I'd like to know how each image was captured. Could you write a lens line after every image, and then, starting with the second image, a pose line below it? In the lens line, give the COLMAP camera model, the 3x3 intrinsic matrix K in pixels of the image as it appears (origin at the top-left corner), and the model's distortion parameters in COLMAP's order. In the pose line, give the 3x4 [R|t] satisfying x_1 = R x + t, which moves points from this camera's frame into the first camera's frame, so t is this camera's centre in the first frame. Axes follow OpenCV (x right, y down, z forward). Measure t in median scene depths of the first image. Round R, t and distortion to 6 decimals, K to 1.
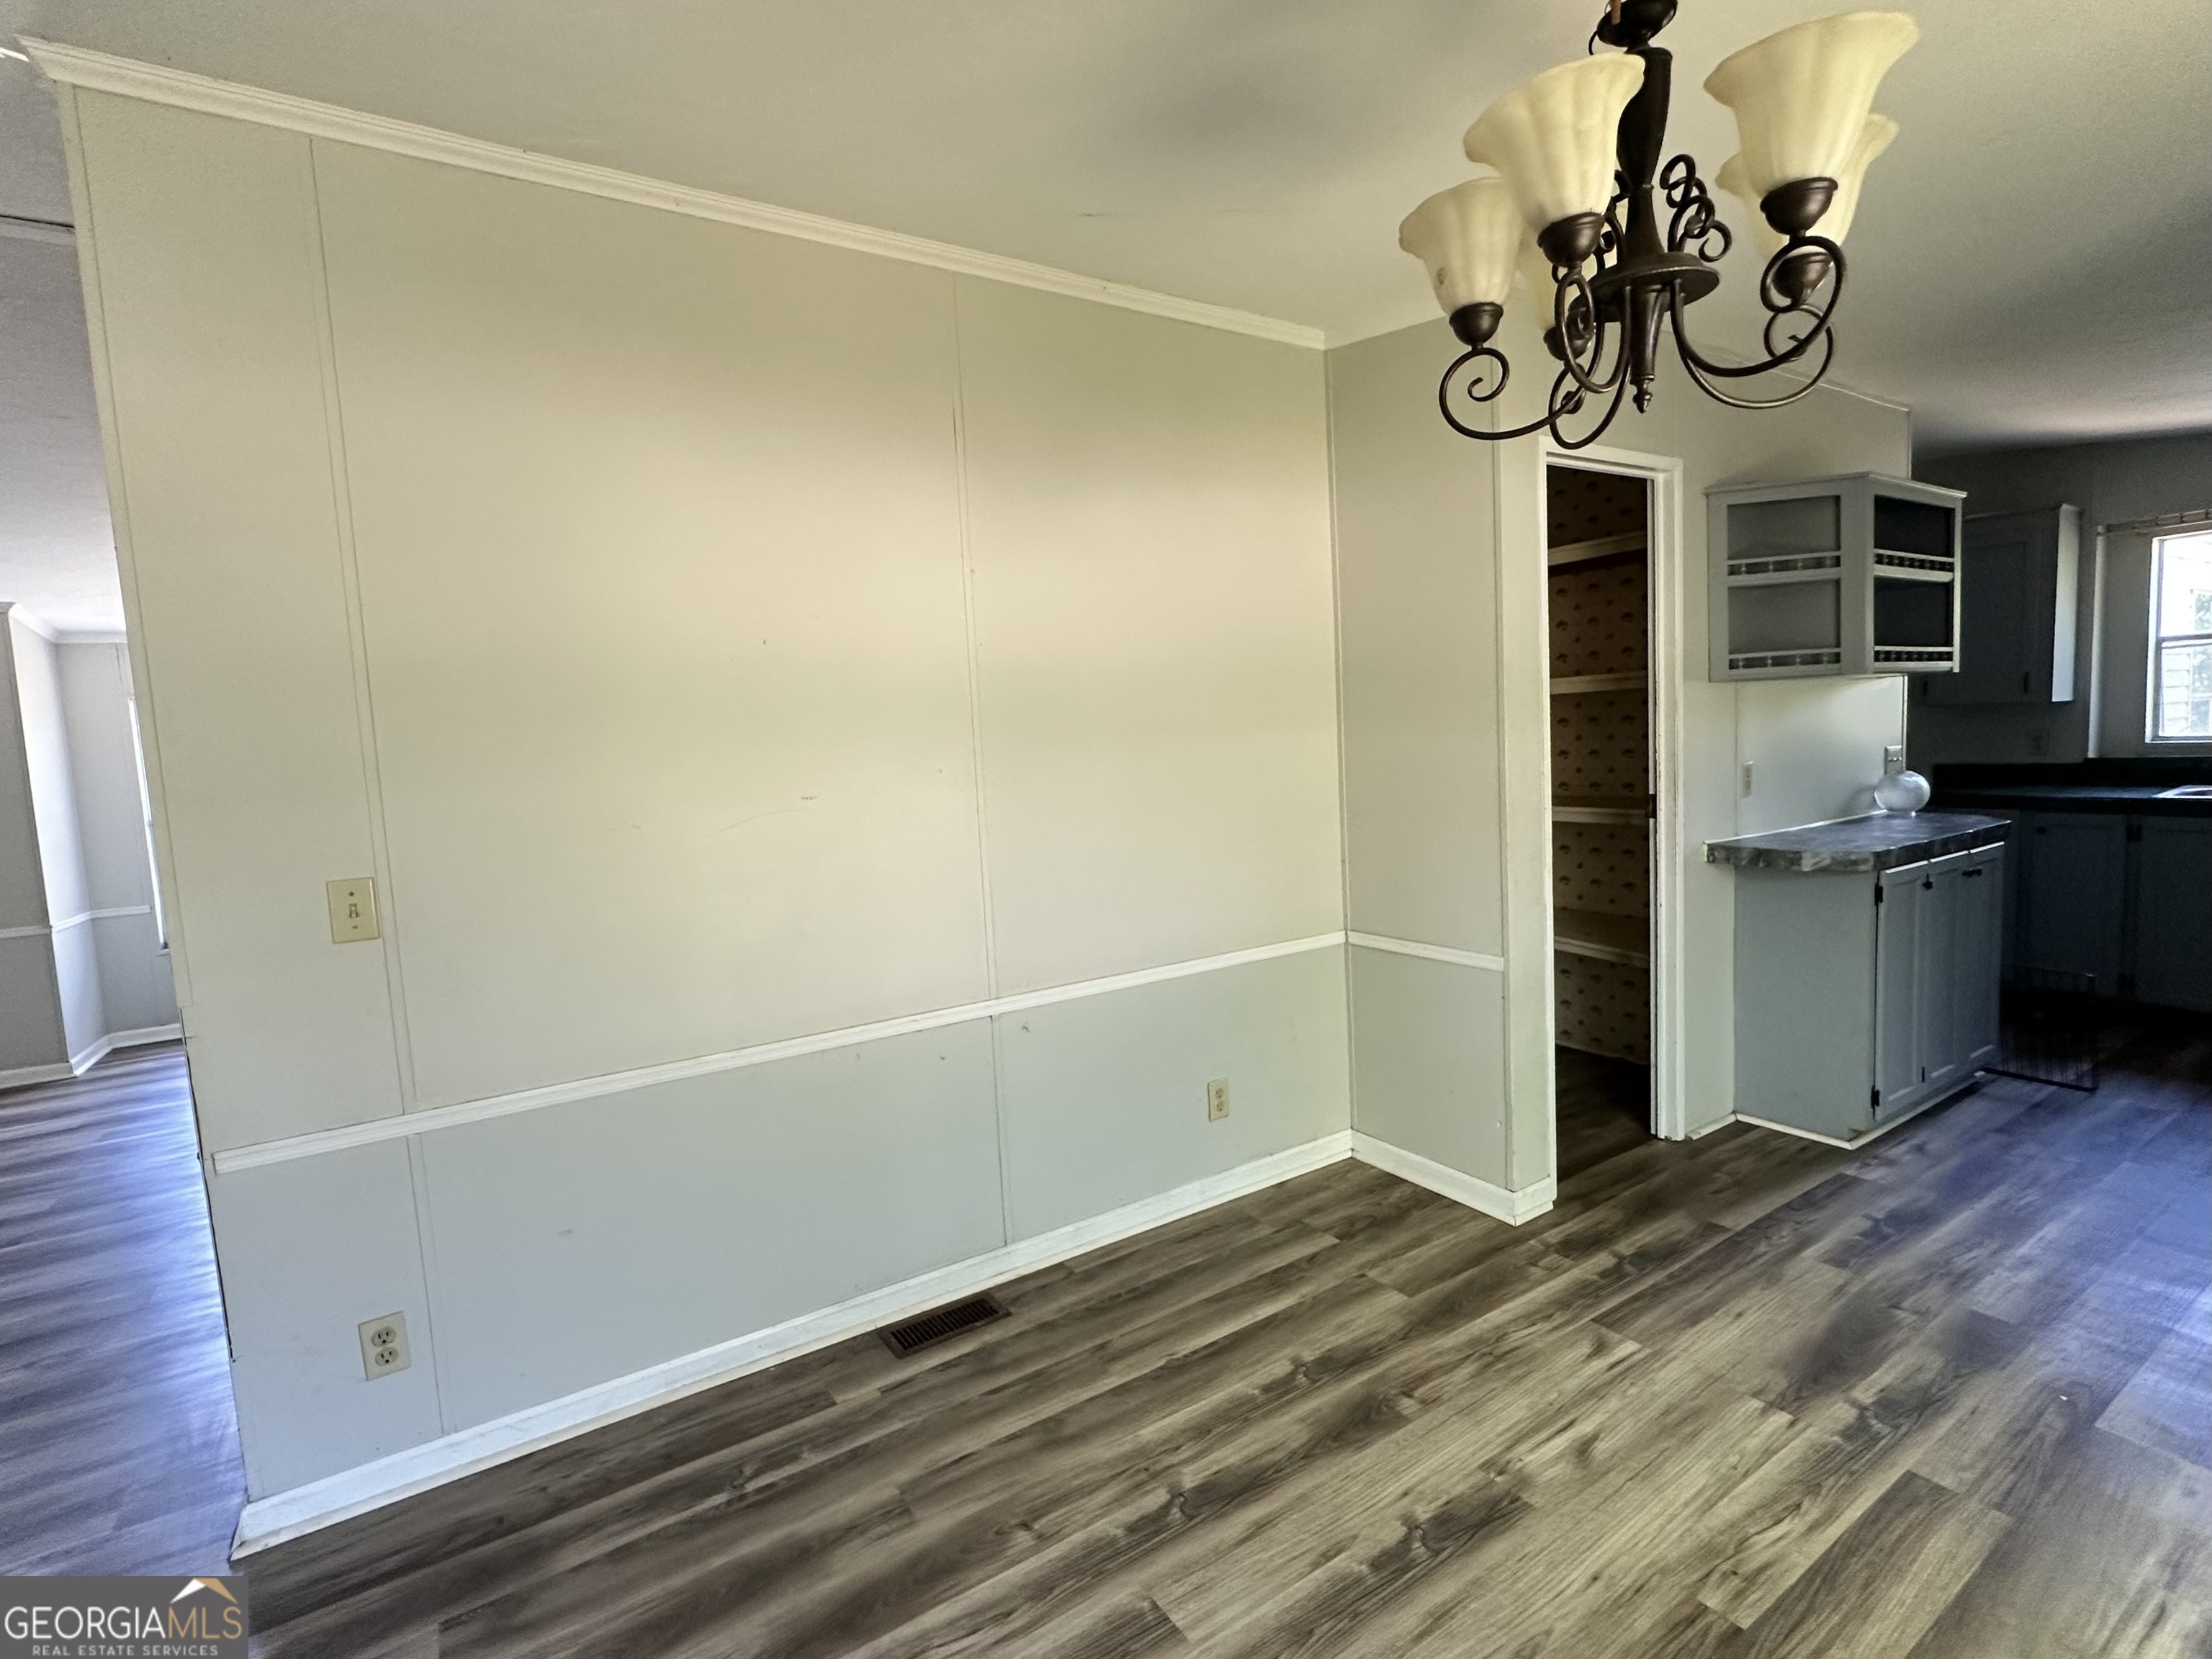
lens RADIAL K [[1045.1, 0, 1121.8], [0, 1045.1, 809.5], [0, 0, 1]] dist [-0.005322, -0.000182]
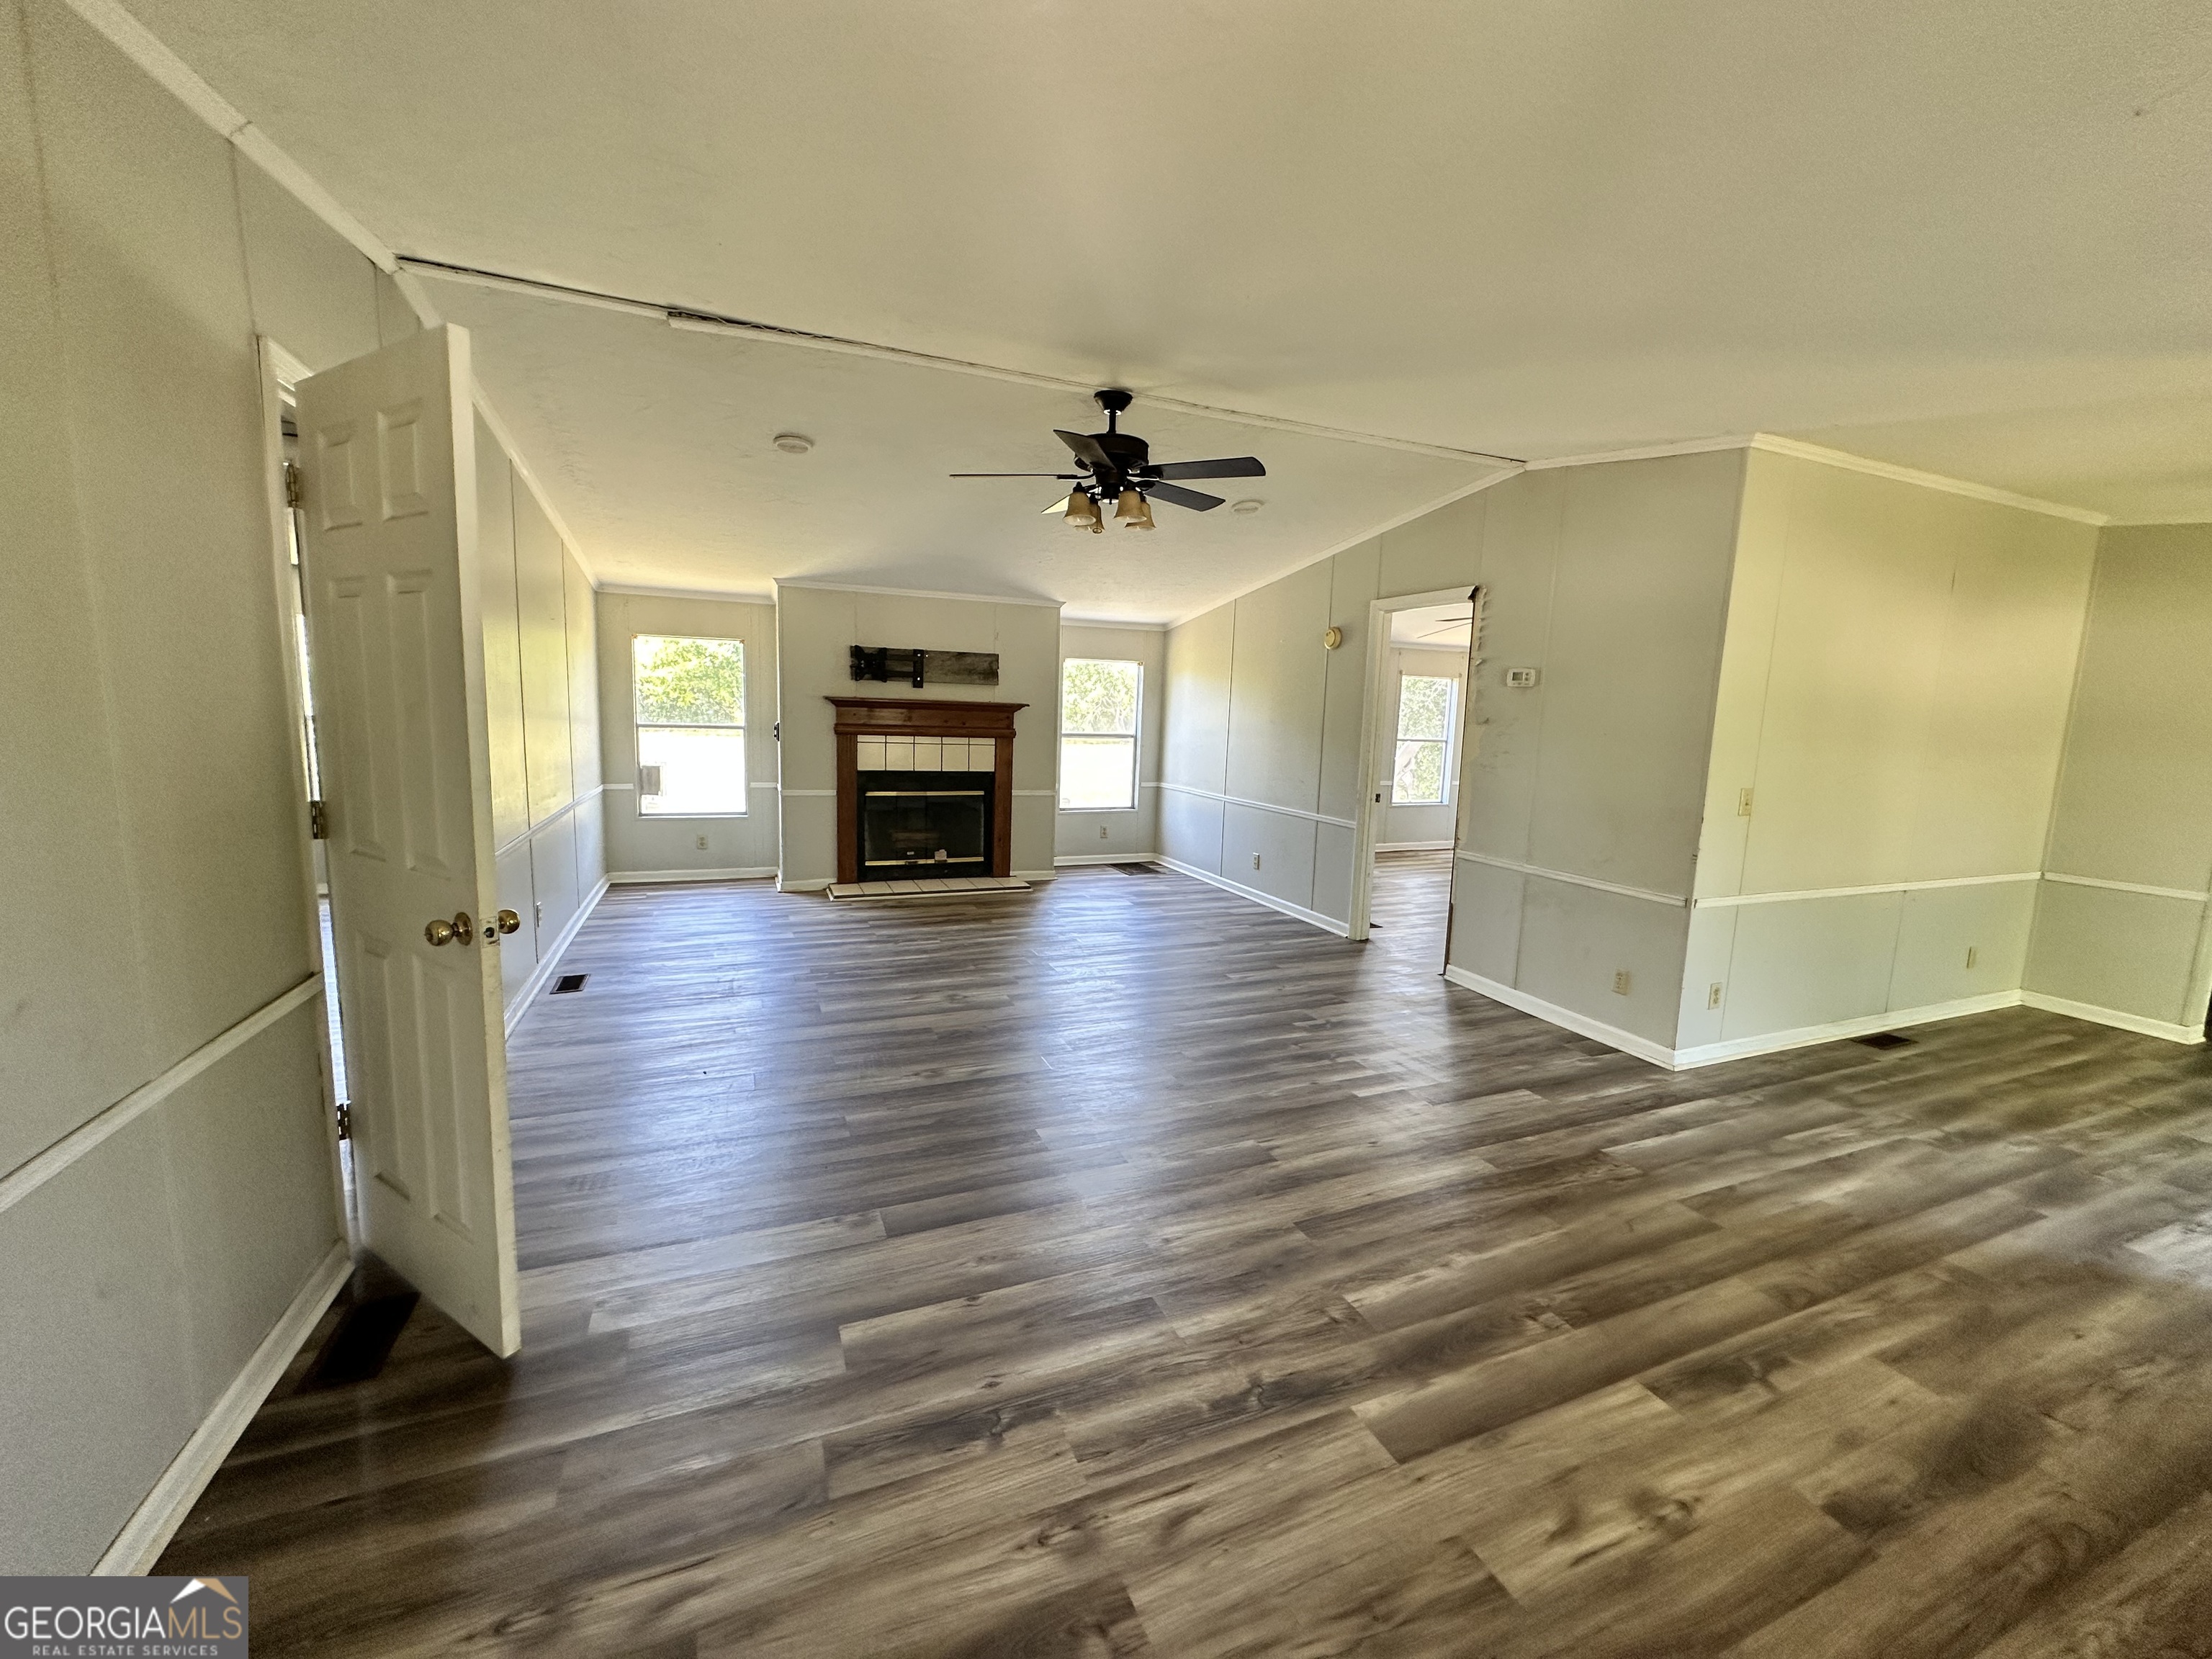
lens RADIAL K [[887.4, 0, 1125.9], [0, 887.4, 802.3], [0, 0, 1]] dist [-0.006178, -0.000271]
pose [[0.980389, 0.099331, -0.170210, -1.567746], [-0.094153, 0.994823, 0.038249, 0.143490], [0.173128, -0.021473, 0.984665, -1.011186]]
